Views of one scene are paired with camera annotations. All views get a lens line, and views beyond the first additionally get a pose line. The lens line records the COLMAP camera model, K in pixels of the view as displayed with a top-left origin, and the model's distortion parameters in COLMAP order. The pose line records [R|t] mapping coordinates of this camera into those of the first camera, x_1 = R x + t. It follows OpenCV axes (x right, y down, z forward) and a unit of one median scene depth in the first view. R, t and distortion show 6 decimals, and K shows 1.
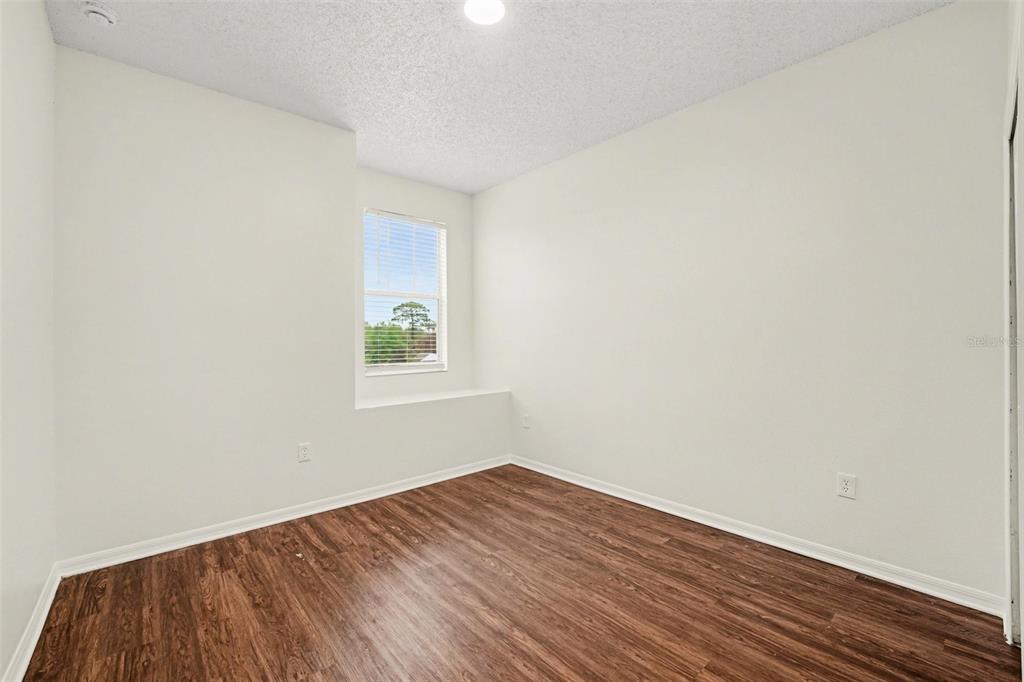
lens RADIAL K [[421.7, 0, 516.1], [0, 421.7, 345.7], [0, 0, 1]] dist [0.000665, -0.000058]
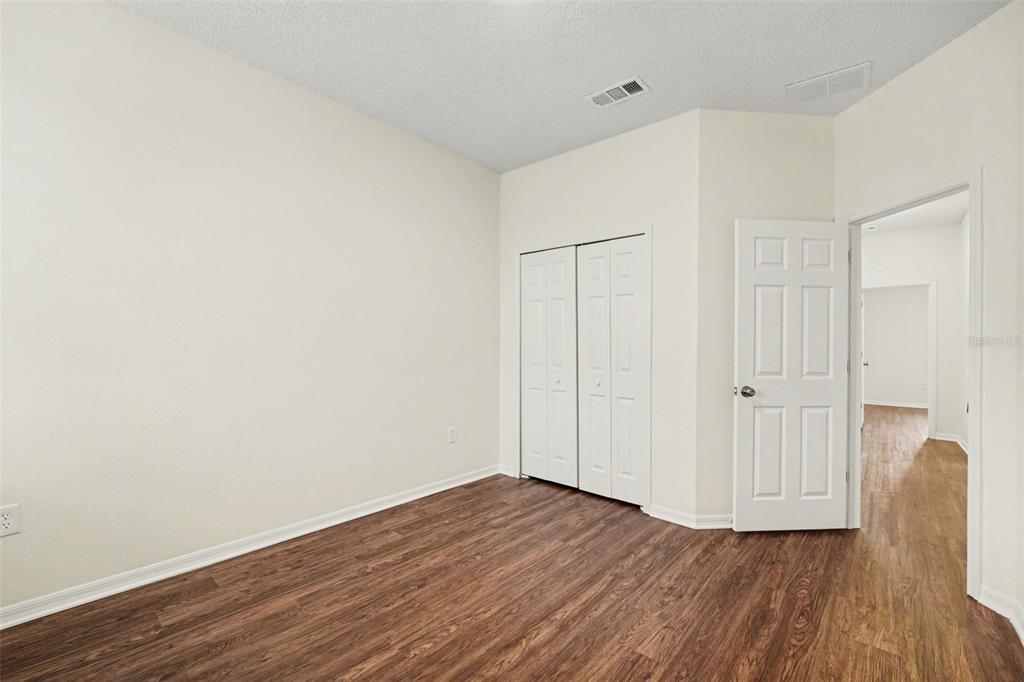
lens RADIAL K [[421.7, 0, 516.6], [0, 421.7, 342.3], [0, 0, 1]] dist [0.000665, -0.000058]
pose [[-0.100395, 0.012329, 0.994871, -0.709441], [-0.003749, 0.999911, -0.012770, 0.009755], [-0.994941, -0.005012, -0.100340, 0.828080]]
